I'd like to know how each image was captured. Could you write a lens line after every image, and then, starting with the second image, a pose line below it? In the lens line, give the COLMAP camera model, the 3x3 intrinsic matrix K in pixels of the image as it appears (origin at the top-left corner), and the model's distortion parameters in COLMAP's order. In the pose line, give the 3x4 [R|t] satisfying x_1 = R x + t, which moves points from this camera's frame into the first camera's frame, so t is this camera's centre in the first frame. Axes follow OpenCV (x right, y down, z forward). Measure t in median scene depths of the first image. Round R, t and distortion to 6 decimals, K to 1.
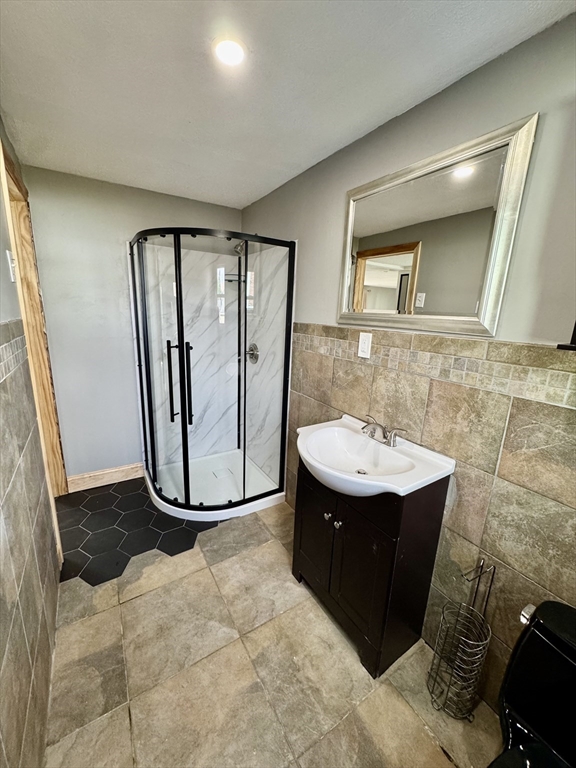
lens RADIAL K [[306.9, 0, 288.0], [0, 306.9, 384.0], [0, 0, 1]] dist [-0.000400, -0.000109]
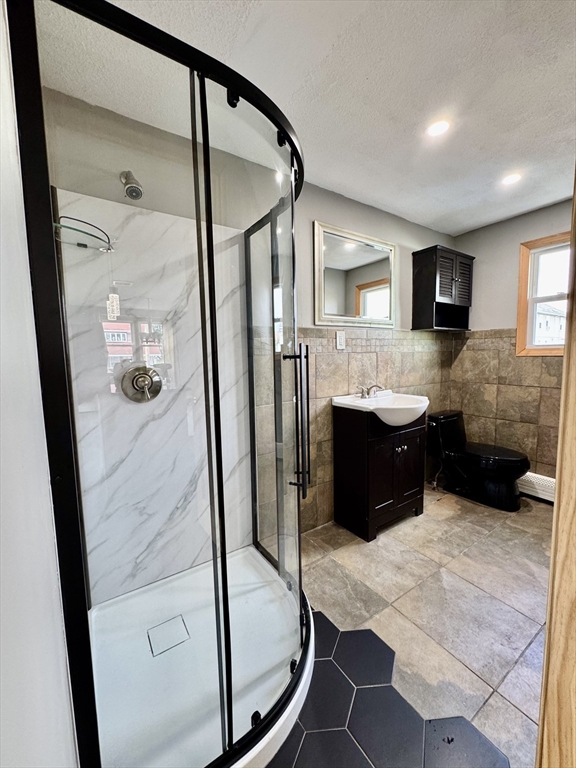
lens RADIAL K [[306.9, 0, 288.0], [0, 306.9, 384.0], [0, 0, 1]] dist [-0.000400, -0.000109]
pose [[-0.026762, -0.136996, 0.990210, -1.108873], [0.251501, 0.957779, 0.139306, -0.184783], [-0.967487, 0.252767, 0.008822, 1.235448]]
